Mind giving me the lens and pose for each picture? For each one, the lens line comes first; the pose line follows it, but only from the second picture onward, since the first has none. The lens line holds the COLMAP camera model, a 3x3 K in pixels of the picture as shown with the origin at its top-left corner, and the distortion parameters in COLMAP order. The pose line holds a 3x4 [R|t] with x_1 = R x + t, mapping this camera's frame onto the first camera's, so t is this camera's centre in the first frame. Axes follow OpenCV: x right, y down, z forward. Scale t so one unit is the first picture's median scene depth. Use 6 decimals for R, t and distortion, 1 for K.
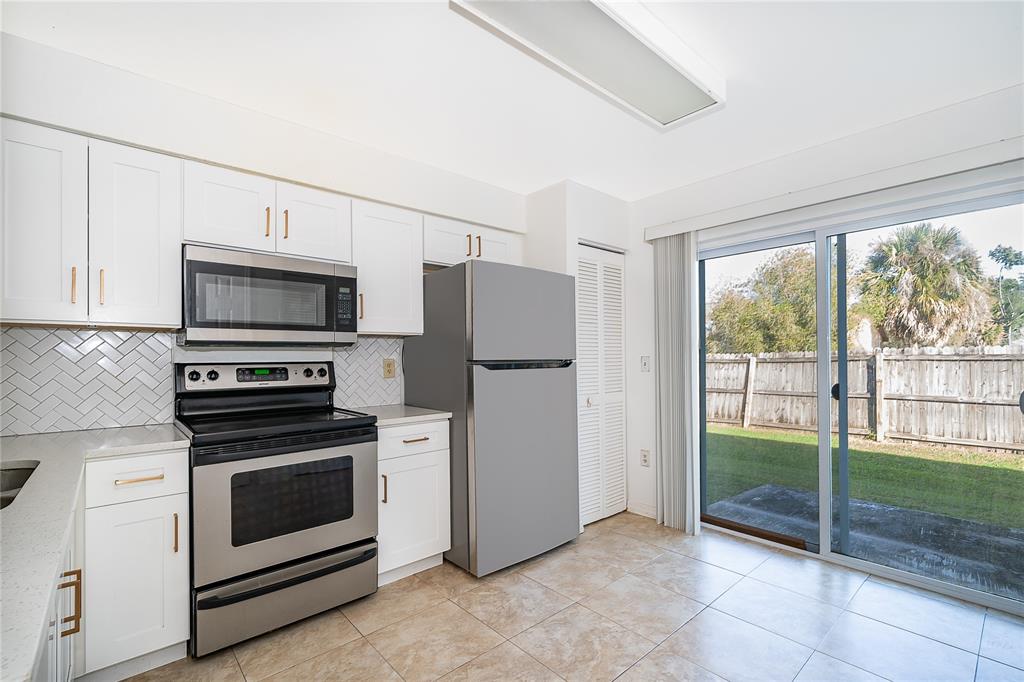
lens RADIAL K [[455.5, 0, 509.6], [0, 455.5, 355.1], [0, 0, 1]] dist [0.002571, 0.000277]
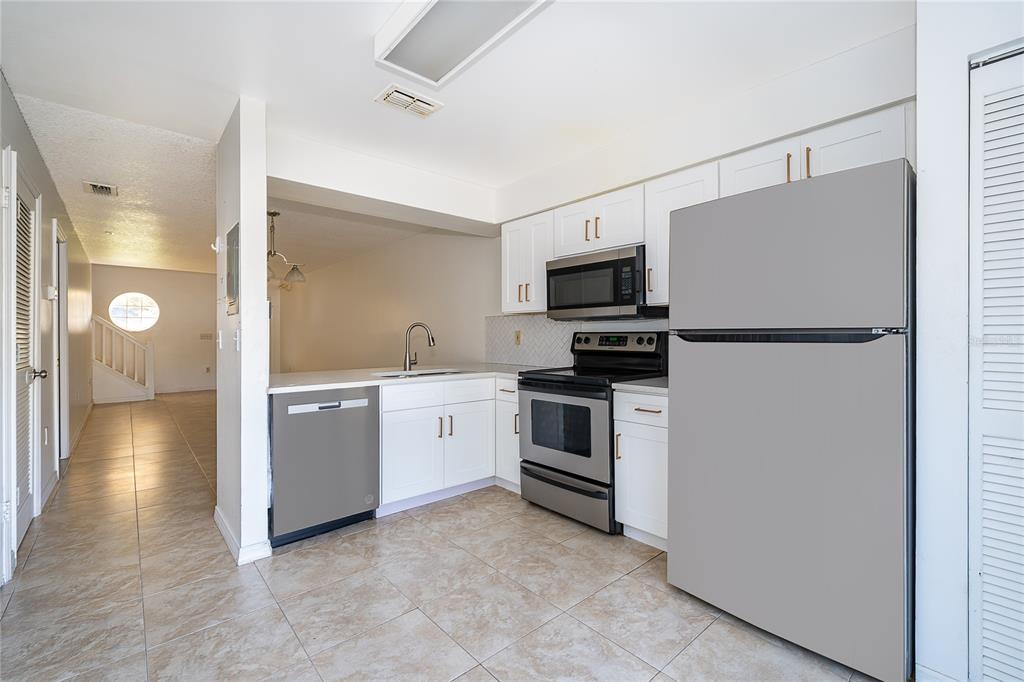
lens RADIAL K [[445.9, 0, 511.7], [0, 445.9, 333.8], [0, 0, 1]] dist [0.000649, 0.000121]
pose [[-0.005307, 0.004167, -0.999977, 0.765039], [0.010601, 0.999935, 0.004110, 0.012749], [0.999930, -0.010579, -0.005351, 0.711965]]
